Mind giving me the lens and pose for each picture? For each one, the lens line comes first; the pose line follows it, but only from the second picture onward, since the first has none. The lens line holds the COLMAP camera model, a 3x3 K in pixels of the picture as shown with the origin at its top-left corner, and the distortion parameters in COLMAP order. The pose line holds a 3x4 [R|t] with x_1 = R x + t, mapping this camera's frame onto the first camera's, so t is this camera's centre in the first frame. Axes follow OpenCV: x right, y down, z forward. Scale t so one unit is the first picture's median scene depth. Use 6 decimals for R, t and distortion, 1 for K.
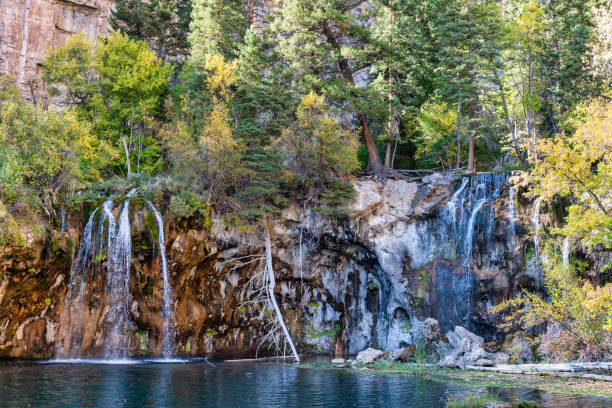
lens RADIAL K [[731.3, 0, 306.0], [0, 731.3, 204.0], [0, 0, 1]] dist [0.022557, 0.003397]
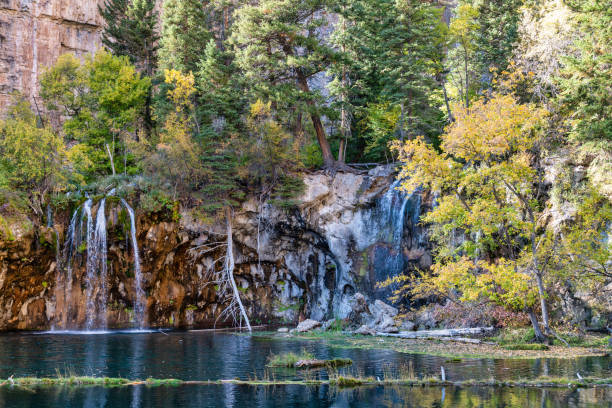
lens RADIAL K [[667.3, 0, 294.3], [0, 667.3, 266.5], [0, 0, 1]] dist [-0.000033, 0.013961]
pose [[0.996452, -0.018896, -0.082016, 0.133034], [0.028146, 0.993181, 0.113136, -0.008969], [0.079319, -0.115043, 0.990189, -0.052193]]
